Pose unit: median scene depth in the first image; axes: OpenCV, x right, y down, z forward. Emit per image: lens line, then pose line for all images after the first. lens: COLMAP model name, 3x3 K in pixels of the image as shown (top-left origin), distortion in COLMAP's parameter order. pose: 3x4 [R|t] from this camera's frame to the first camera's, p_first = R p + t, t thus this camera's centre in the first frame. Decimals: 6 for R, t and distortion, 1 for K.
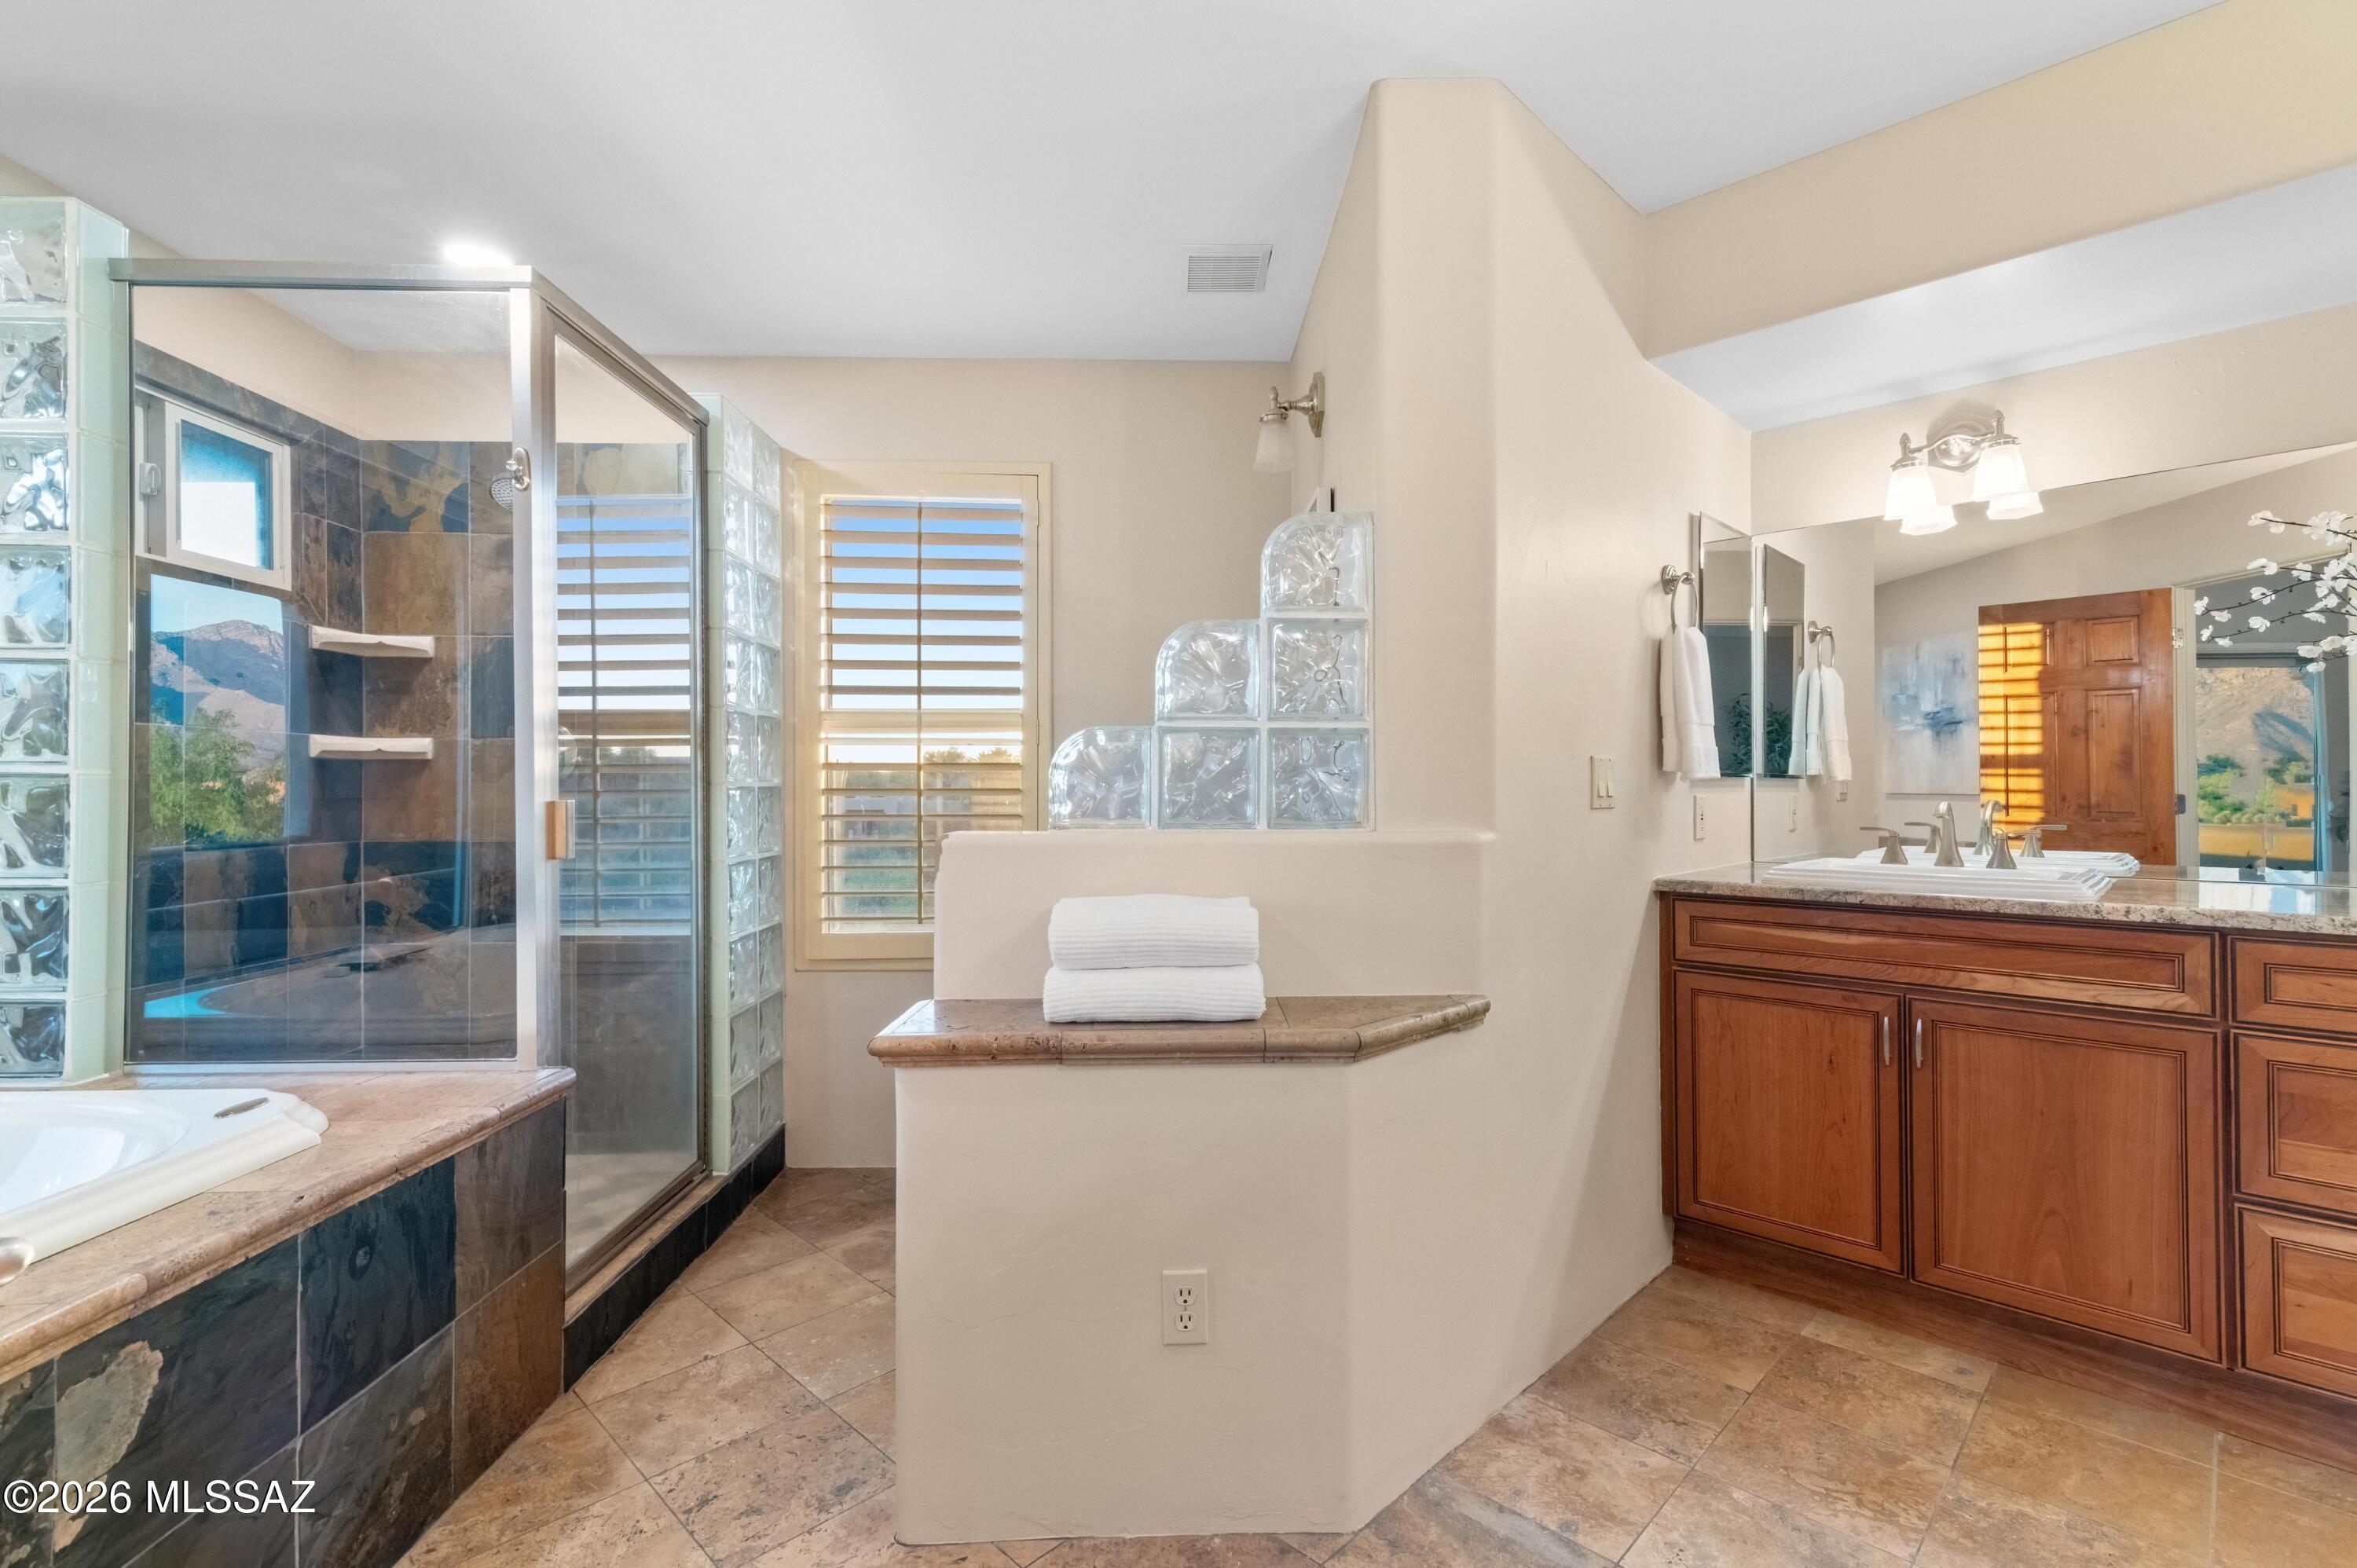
lens RADIAL K [[1075.7, 0, 1181.0], [0, 1075.7, 776.8], [0, 0, 1]] dist [0.010985, -0.000050]
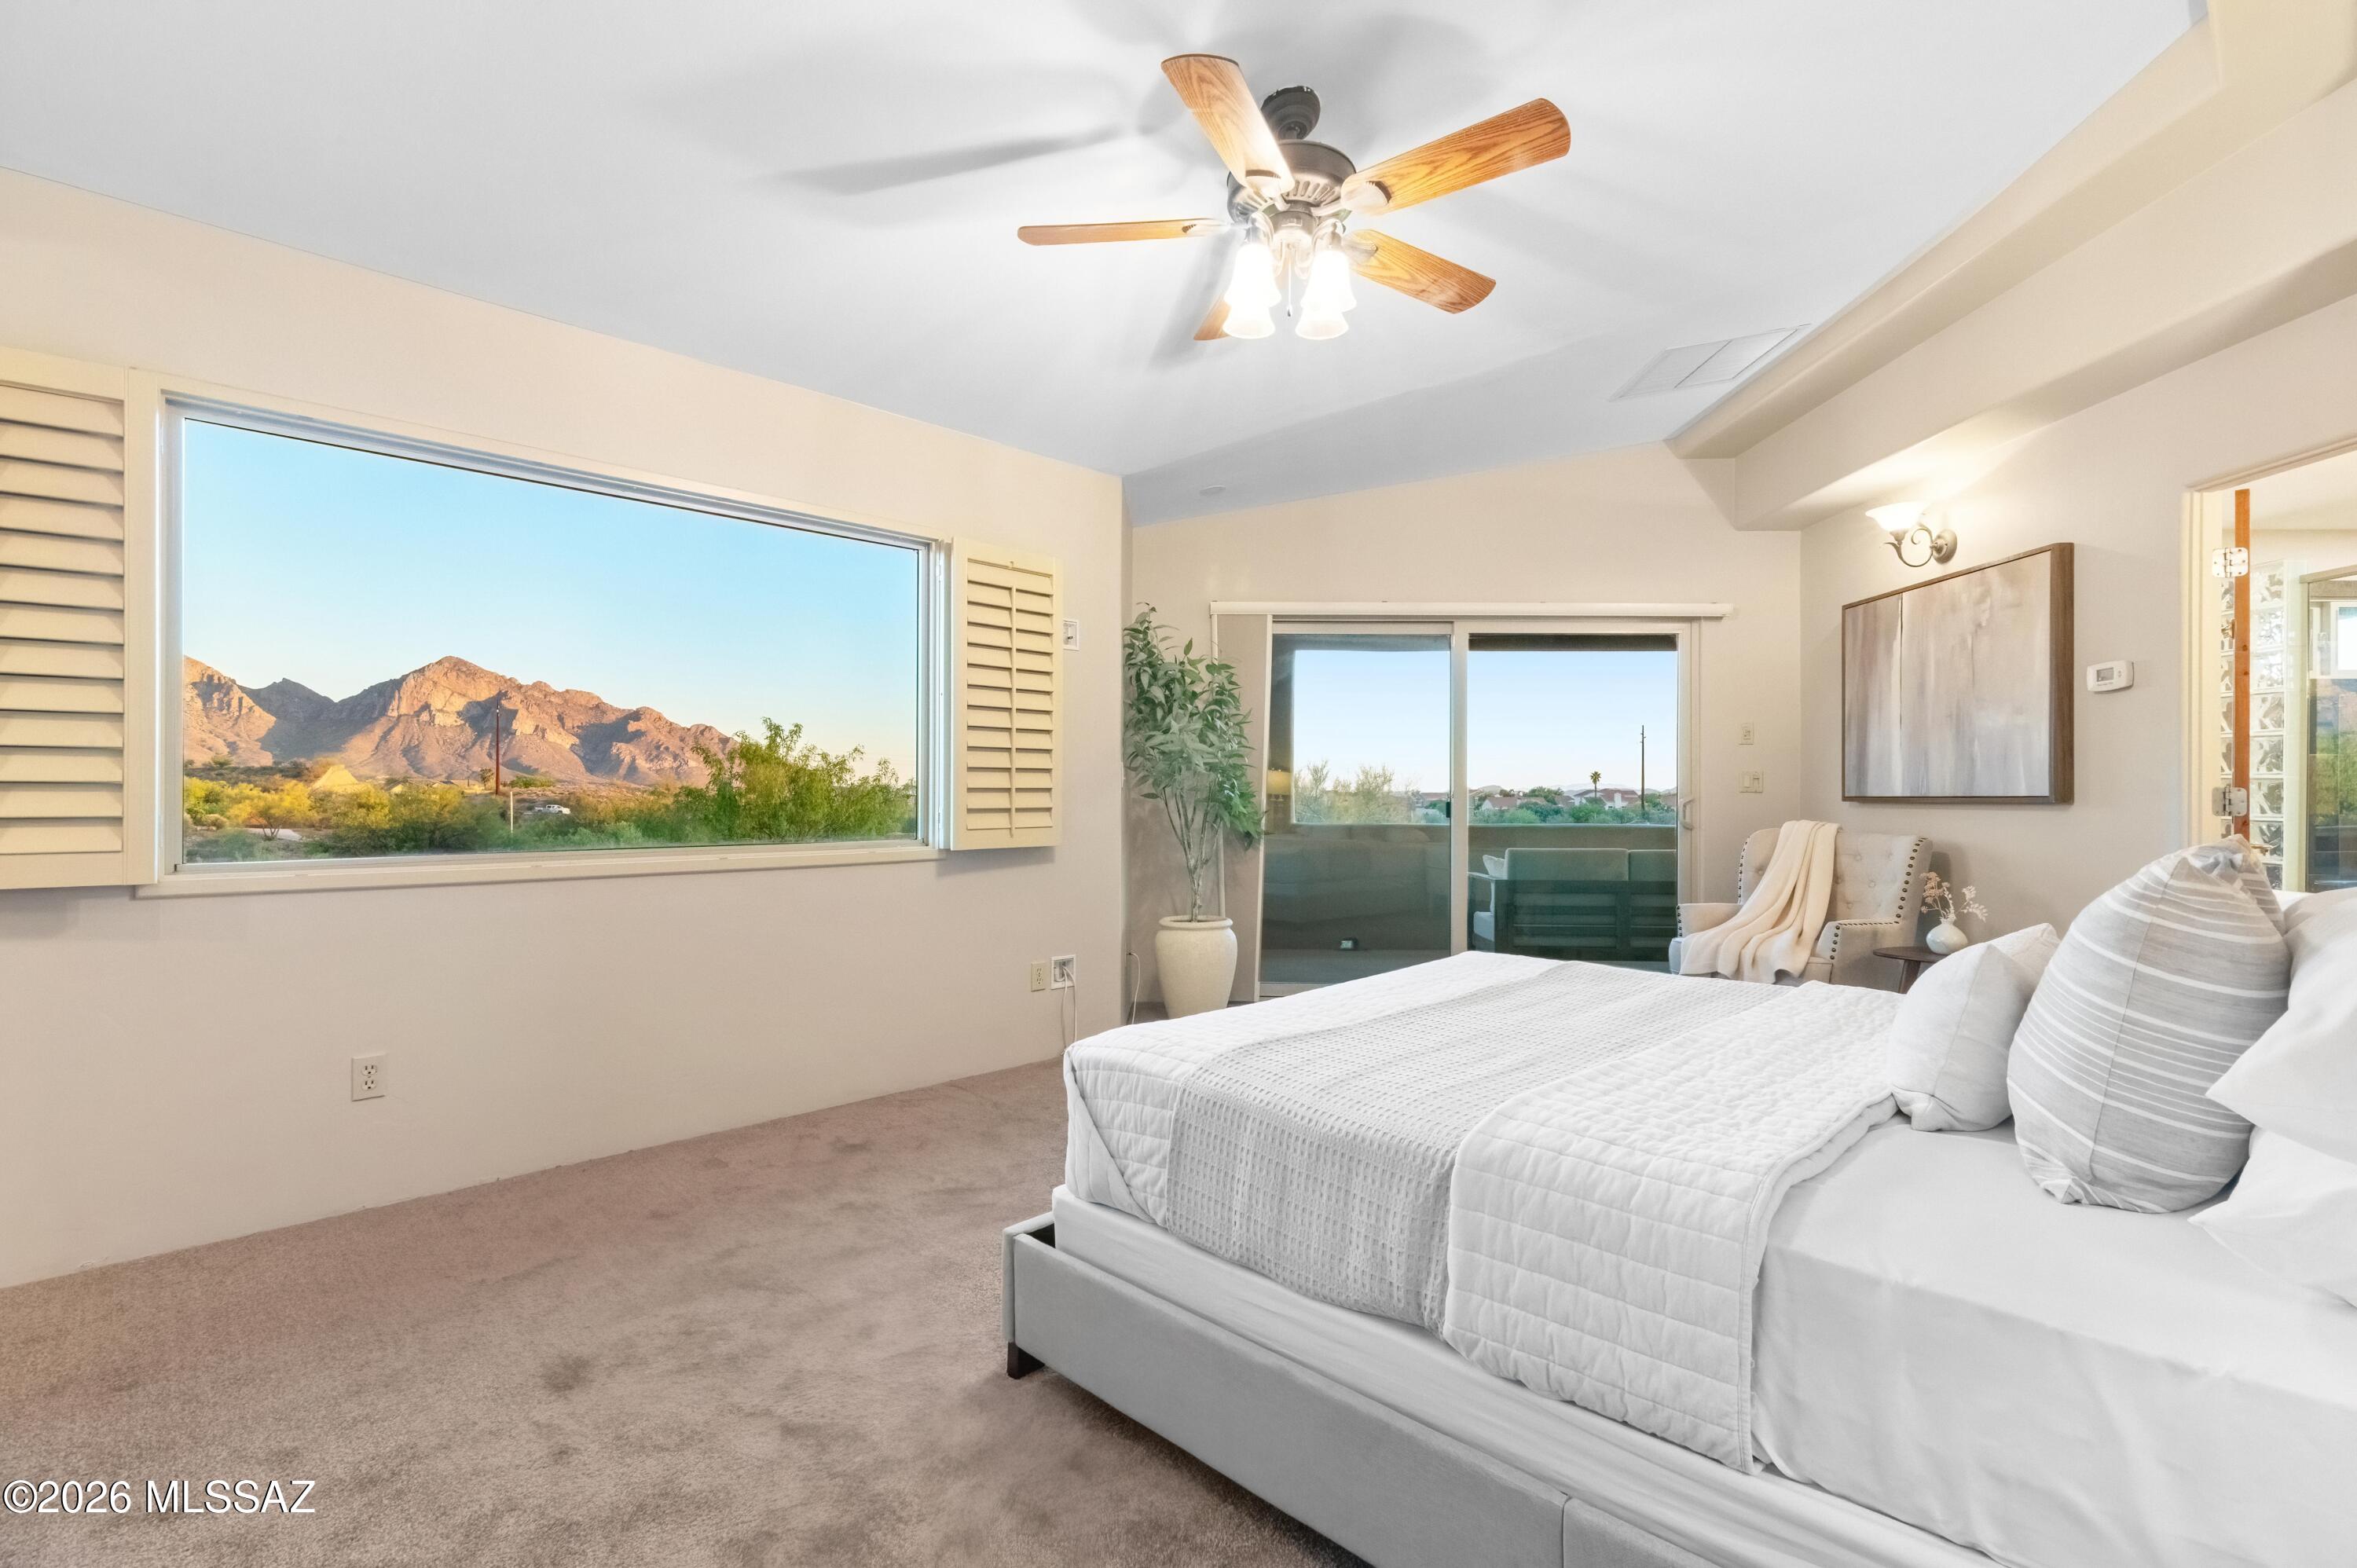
lens RADIAL K [[1075.7, 0, 1195.6], [0, 1075.7, 792.7], [0, 0, 1]] dist [0.010985, -0.000050]
pose [[-0.031119, 0.005753, -0.999499, 1.007909], [0.005916, 0.999967, 0.005572, 0.001626], [0.999498, -0.005740, -0.031152, -0.923140]]
